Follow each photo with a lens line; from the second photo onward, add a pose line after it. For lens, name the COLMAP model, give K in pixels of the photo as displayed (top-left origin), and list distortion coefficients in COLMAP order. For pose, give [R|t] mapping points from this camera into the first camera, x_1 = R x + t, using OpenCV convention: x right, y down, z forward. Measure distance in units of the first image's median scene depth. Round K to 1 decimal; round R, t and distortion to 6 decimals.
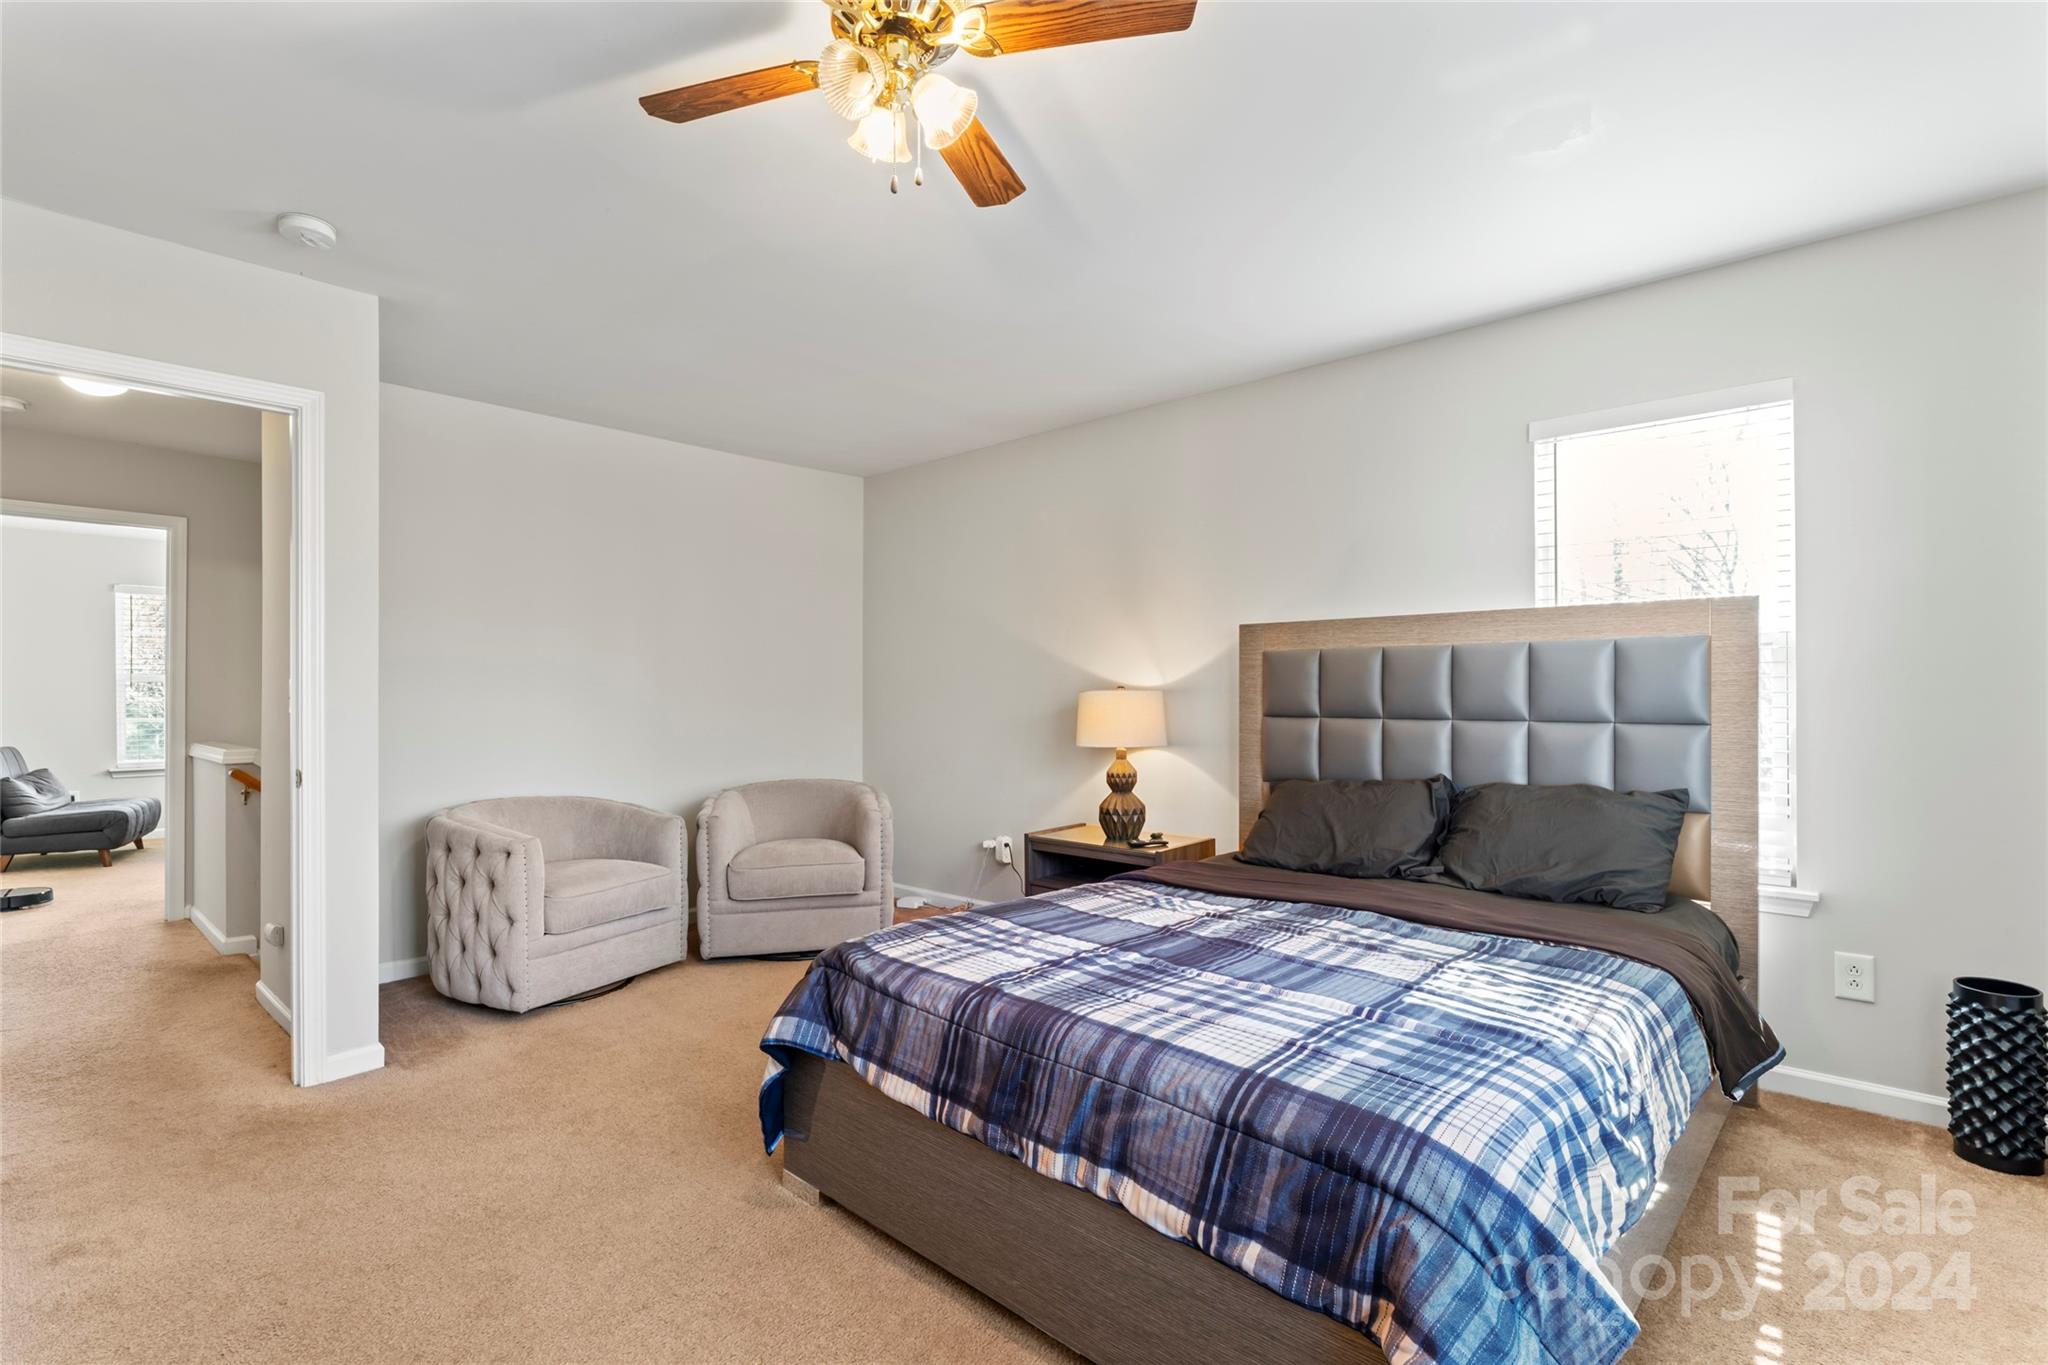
lens RADIAL K [[930.2, 0, 1045.0], [0, 930.2, 687.7], [0, 0, 1]] dist [-0.003049, -0.000832]
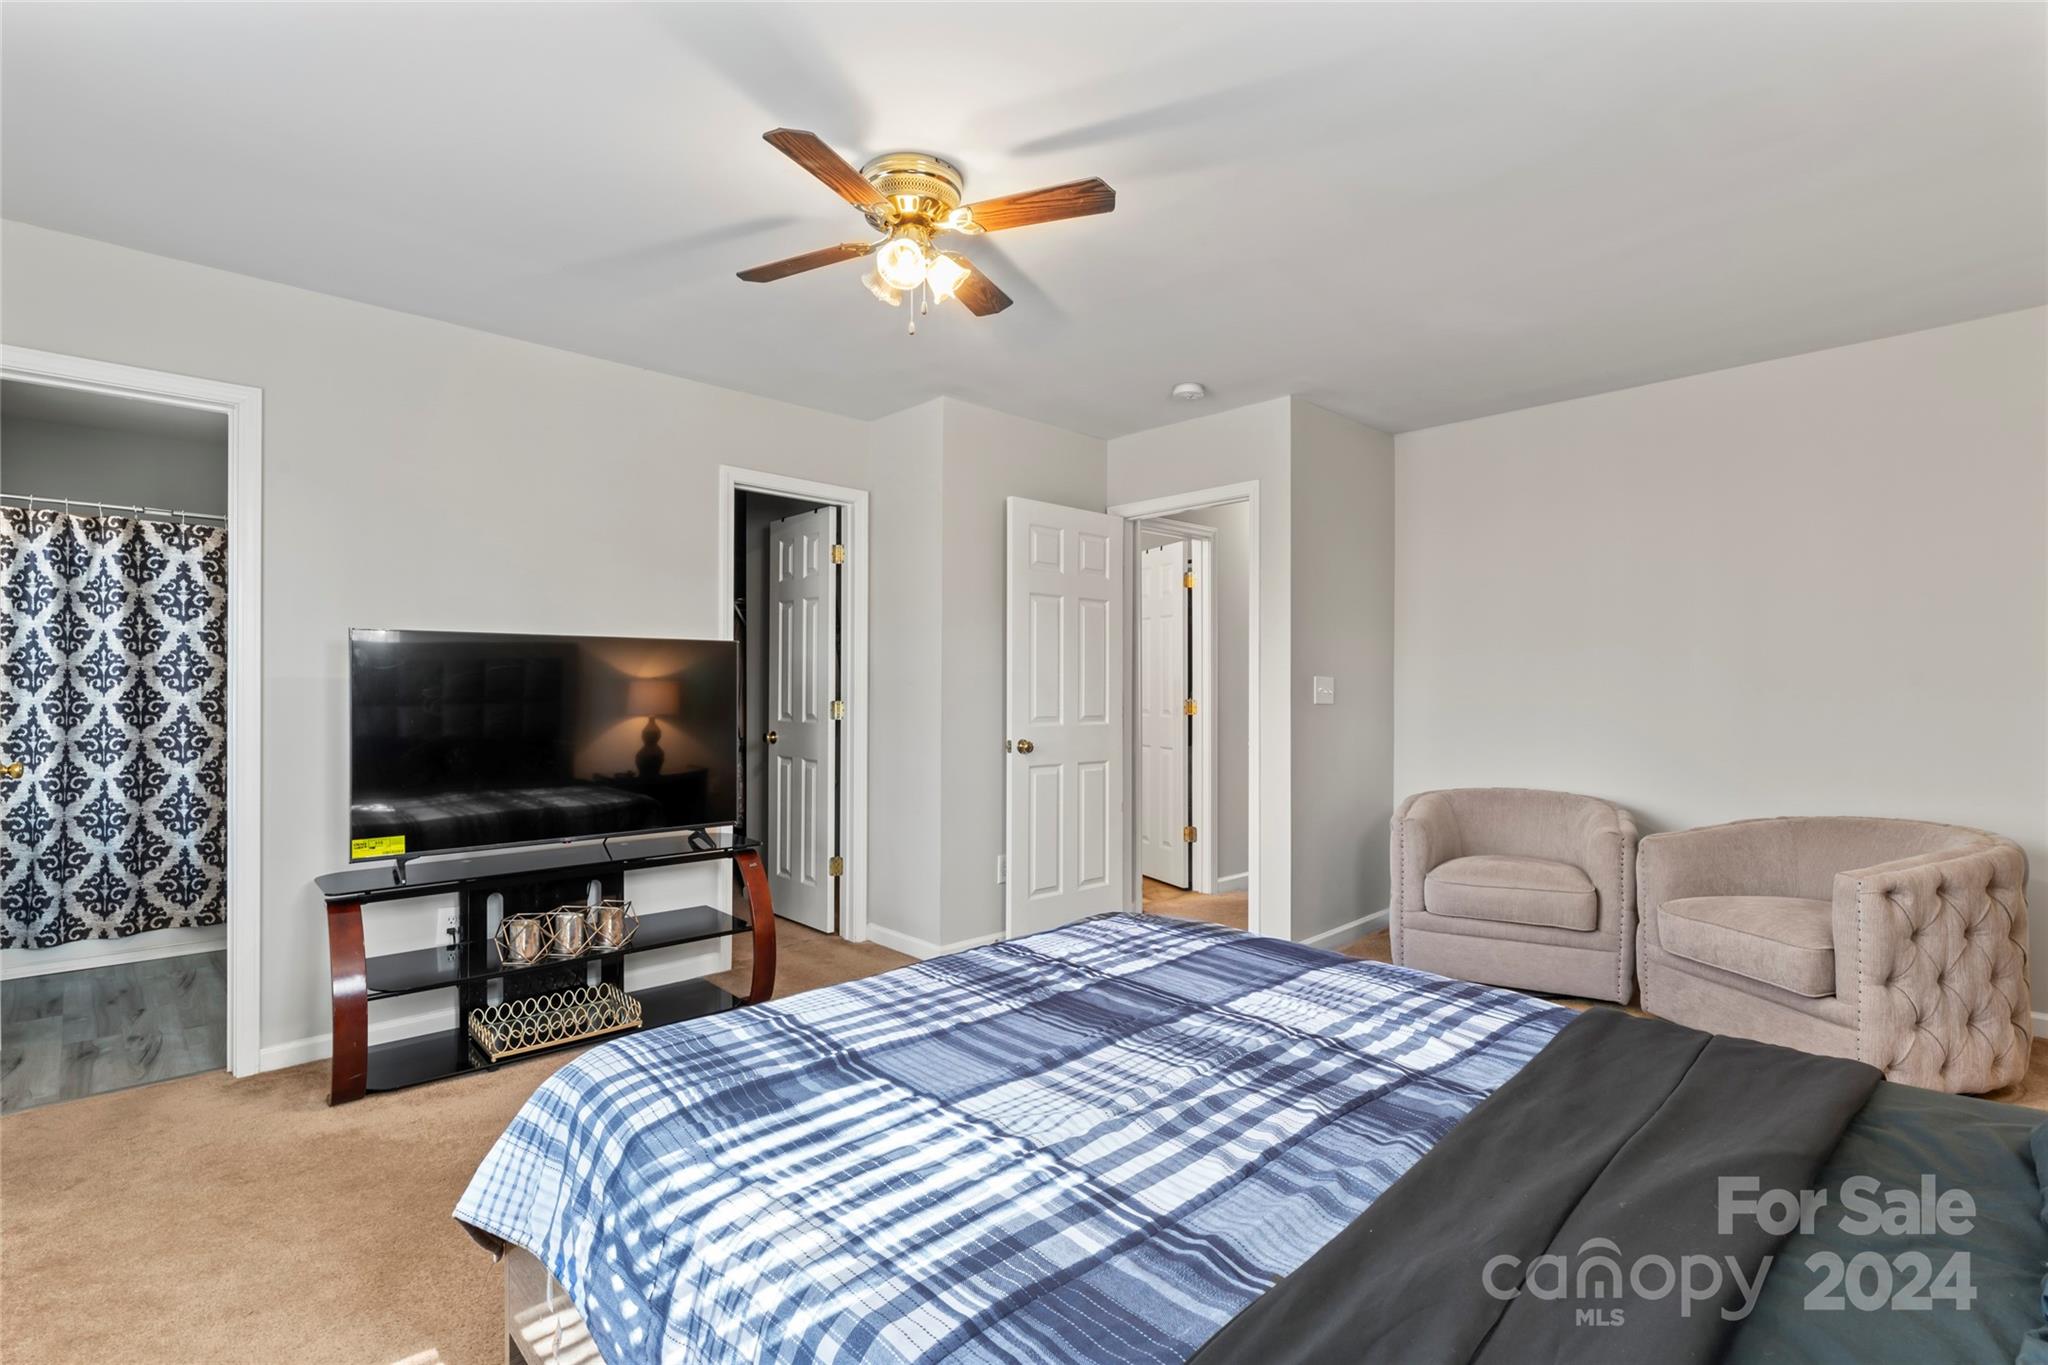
lens RADIAL K [[930.2, 0, 1010.2], [0, 930.2, 690.7], [0, 0, 1]] dist [-0.003049, -0.000832]
pose [[-0.050559, 0.002387, -0.998718, 0.962390], [0.016320, 0.999866, 0.001564, -0.000995], [0.998588, -0.016220, -0.050591, 0.945531]]
